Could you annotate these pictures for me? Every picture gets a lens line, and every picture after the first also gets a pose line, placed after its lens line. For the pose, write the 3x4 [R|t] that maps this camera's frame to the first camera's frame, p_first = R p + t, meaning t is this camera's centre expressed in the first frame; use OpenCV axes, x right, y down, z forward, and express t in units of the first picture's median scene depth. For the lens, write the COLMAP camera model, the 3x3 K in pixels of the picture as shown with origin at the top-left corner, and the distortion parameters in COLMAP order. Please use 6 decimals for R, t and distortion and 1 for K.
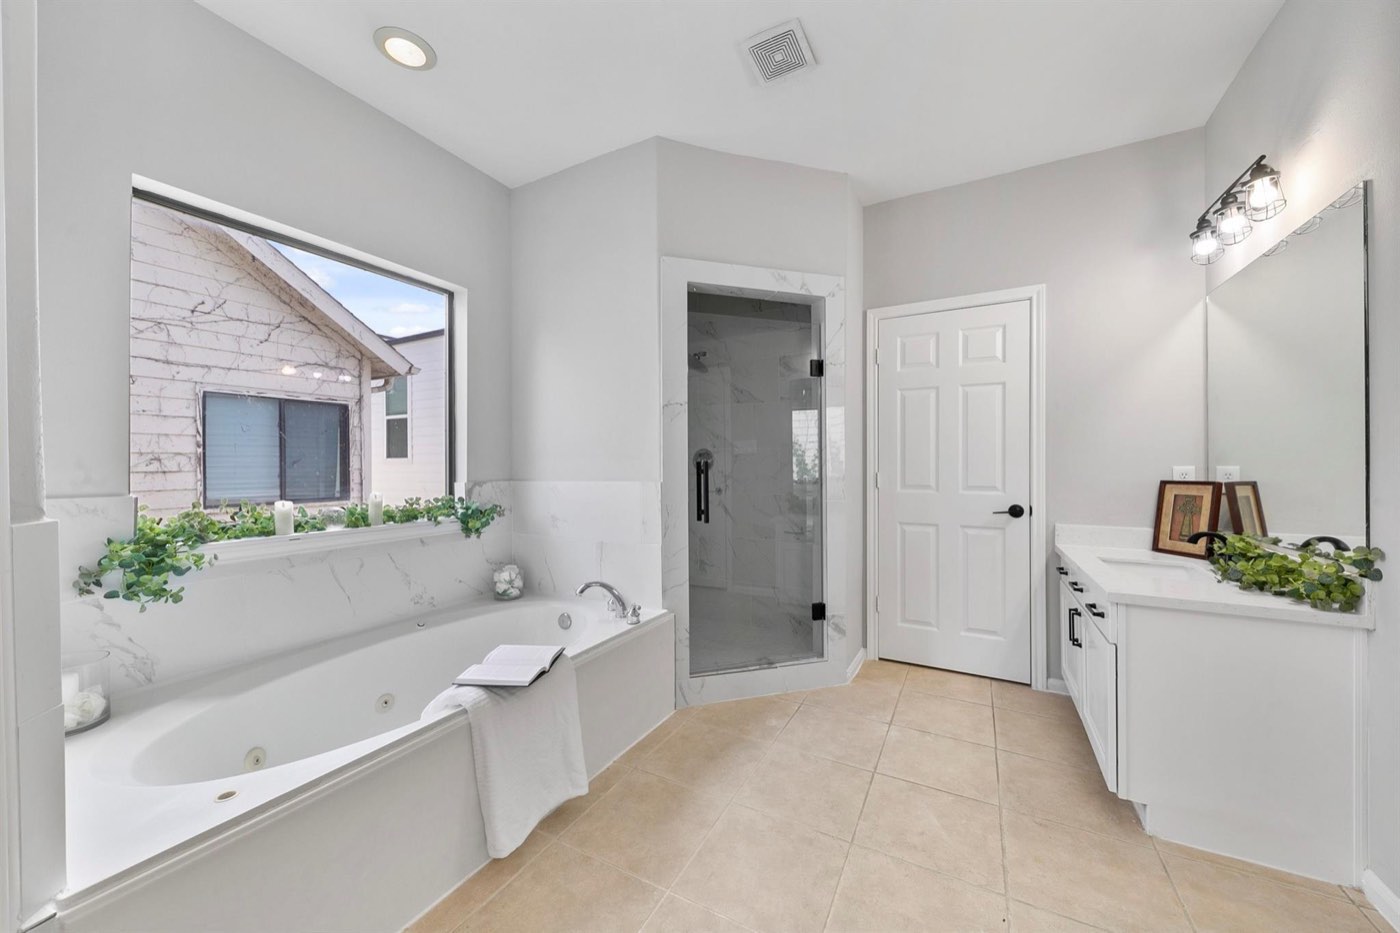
lens RADIAL K [[498.6, 0, 694.8], [0, 498.6, 466.3], [0, 0, 1]] dist [0.000895, -0.001200]
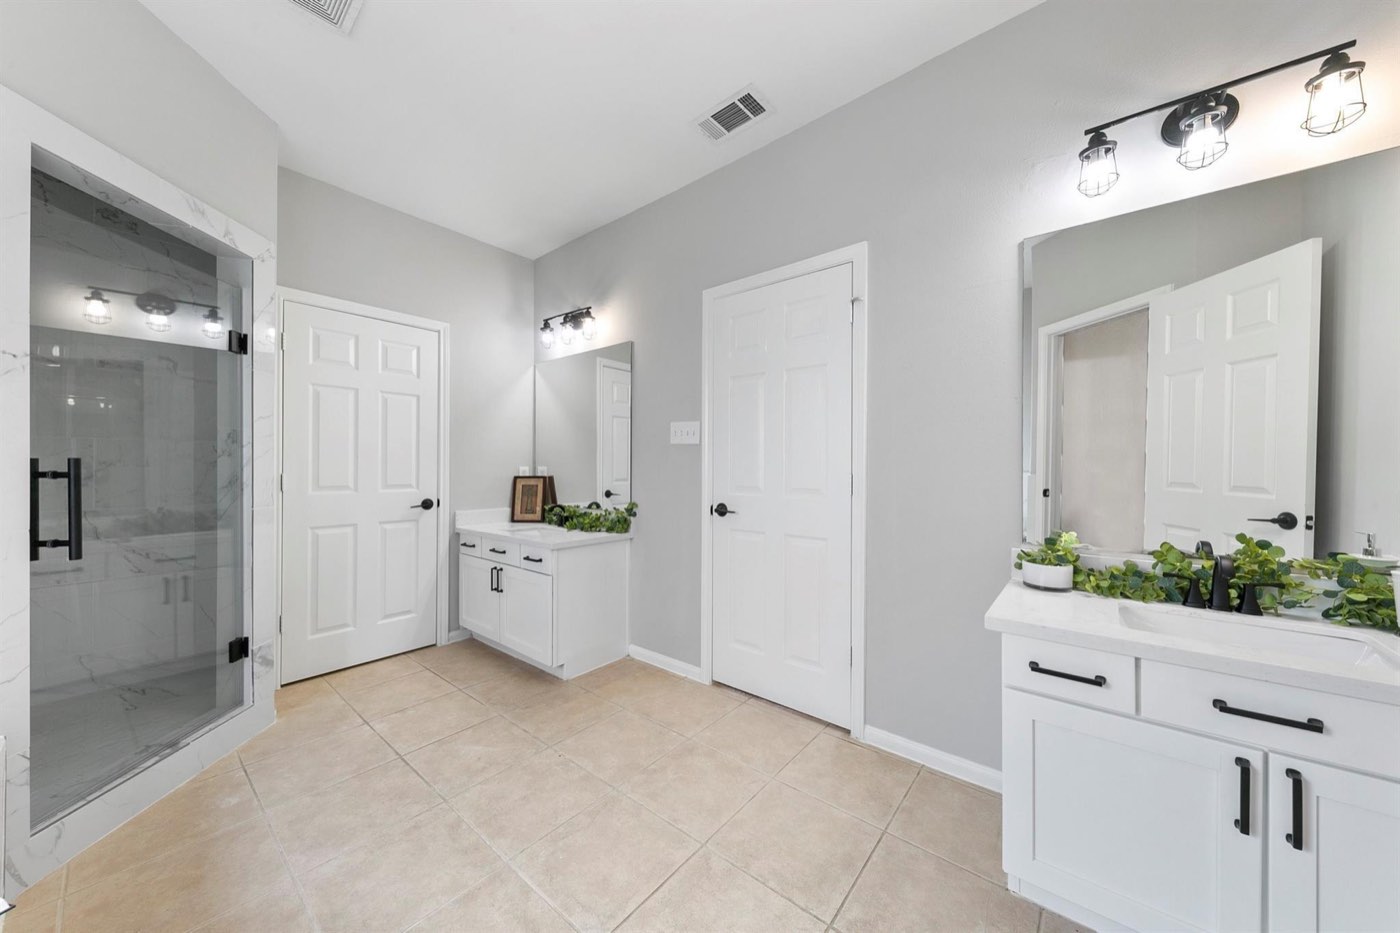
lens RADIAL K [[498.6, 0, 693.8], [0, 498.6, 469.5], [0, 0, 1]] dist [0.000895, -0.001200]
pose [[0.185376, -0.003475, 0.982662, -0.471154], [0.000086, 0.999994, 0.003520, 0.002058], [-0.982668, -0.000568, 0.185375, 0.164762]]
